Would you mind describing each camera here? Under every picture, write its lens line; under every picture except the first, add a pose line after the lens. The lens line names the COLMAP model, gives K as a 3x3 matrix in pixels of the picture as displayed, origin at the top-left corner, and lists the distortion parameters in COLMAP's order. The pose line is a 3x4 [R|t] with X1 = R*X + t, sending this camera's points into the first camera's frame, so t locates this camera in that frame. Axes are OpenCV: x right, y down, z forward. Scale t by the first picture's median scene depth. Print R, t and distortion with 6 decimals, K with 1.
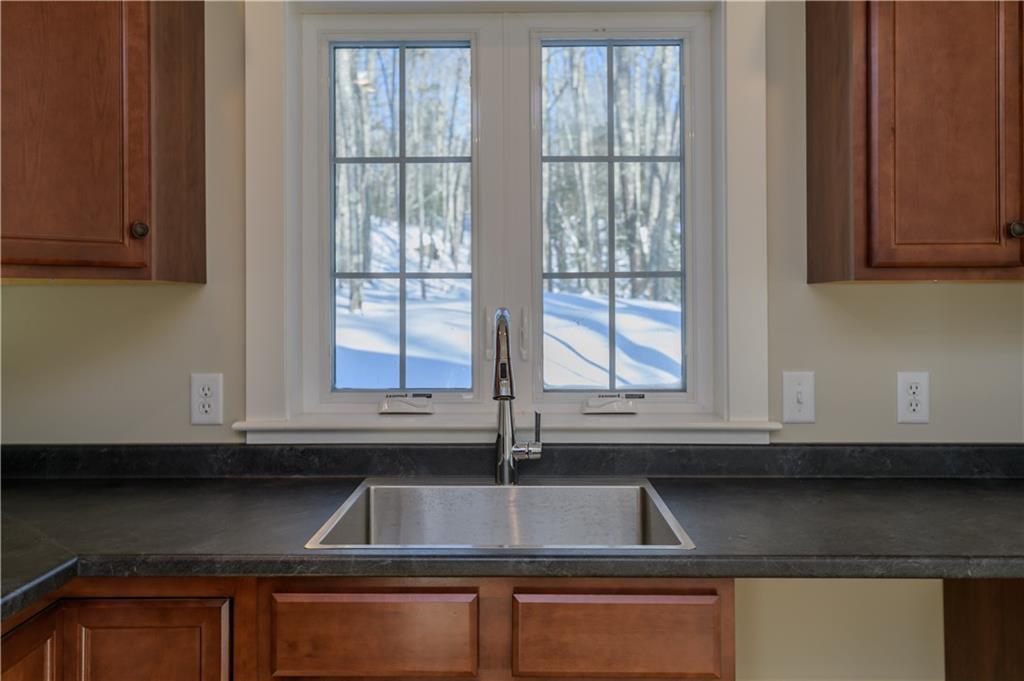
lens RADIAL K [[979.8, 0, 548.6], [0, 979.8, 296.3], [0, 0, 1]] dist [0.036189, 0.000000]
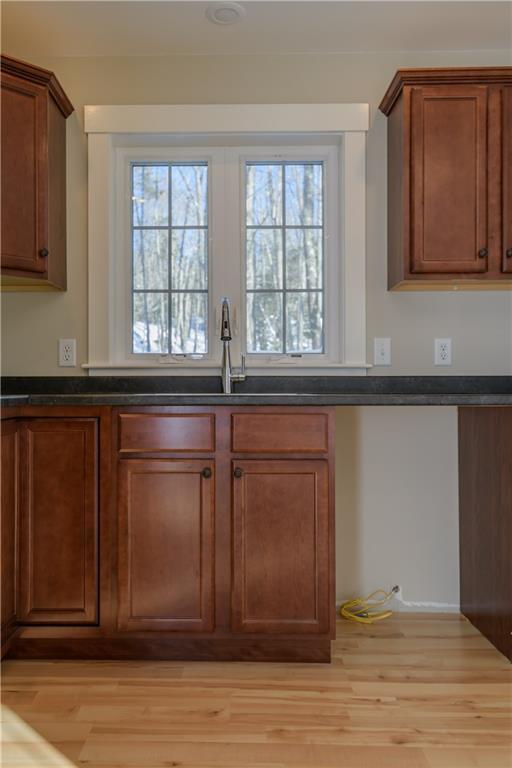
lens RADIAL K [[734.9, 0, 251.3], [0, 734.9, 387.7], [0, 0, 1]] dist [0.036189, 0.000000]
pose [[0.999990, 0.001920, -0.003915, 0.009733], [-0.001864, 0.999898, 0.014151, 0.151821], [0.003942, -0.014144, 0.999892, -0.409173]]
